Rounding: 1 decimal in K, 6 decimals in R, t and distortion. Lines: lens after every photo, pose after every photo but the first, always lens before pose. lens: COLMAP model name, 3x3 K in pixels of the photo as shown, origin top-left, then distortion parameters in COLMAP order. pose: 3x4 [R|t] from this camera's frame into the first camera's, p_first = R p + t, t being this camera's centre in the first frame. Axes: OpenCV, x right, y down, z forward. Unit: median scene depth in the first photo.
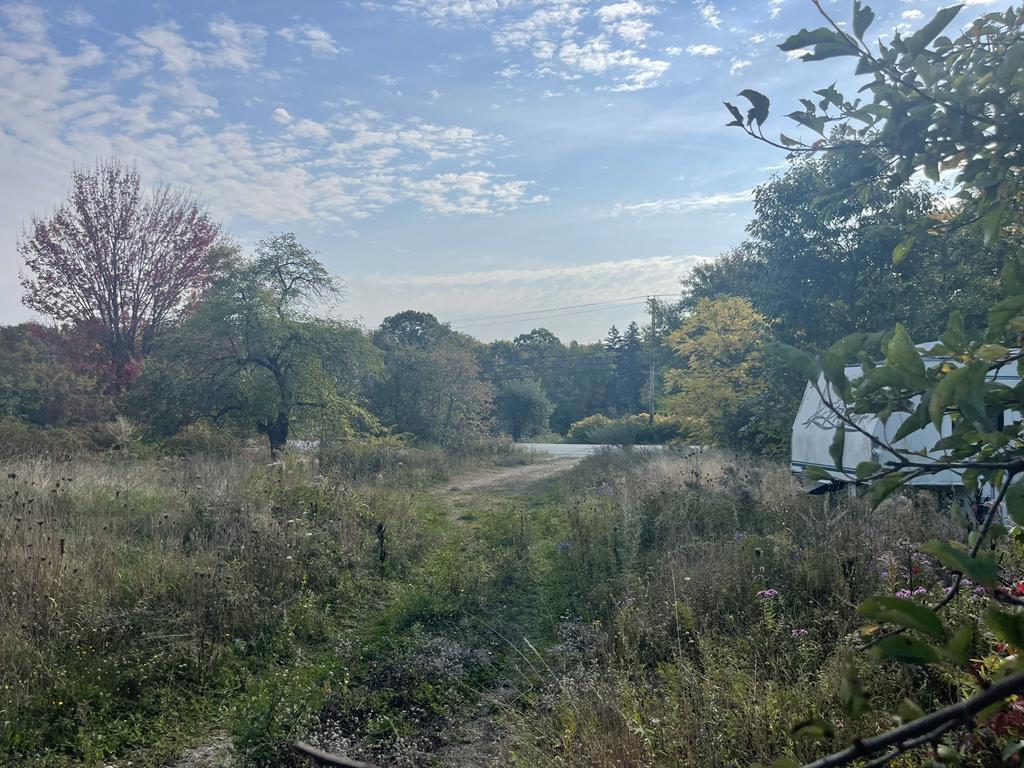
lens RADIAL K [[758.7, 0, 512.0], [0, 758.7, 384.0], [0, 0, 1]] dist [0.060090, -0.108996]
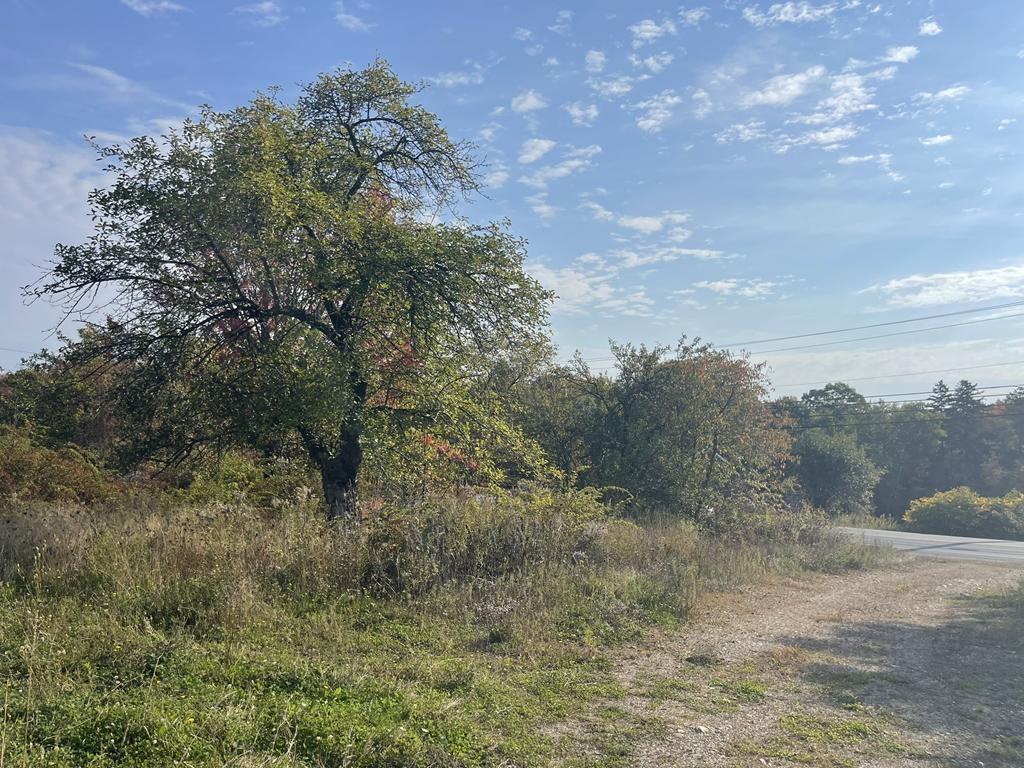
lens RADIAL K [[758.7, 0, 512.0], [0, 758.7, 384.0], [0, 0, 1]] dist [0.060090, -0.108996]
pose [[0.938781, 0.011797, -0.344313, -0.023512], [-0.042871, 0.995646, -0.082776, 0.030030], [0.341837, 0.092469, 0.935199, 0.370918]]
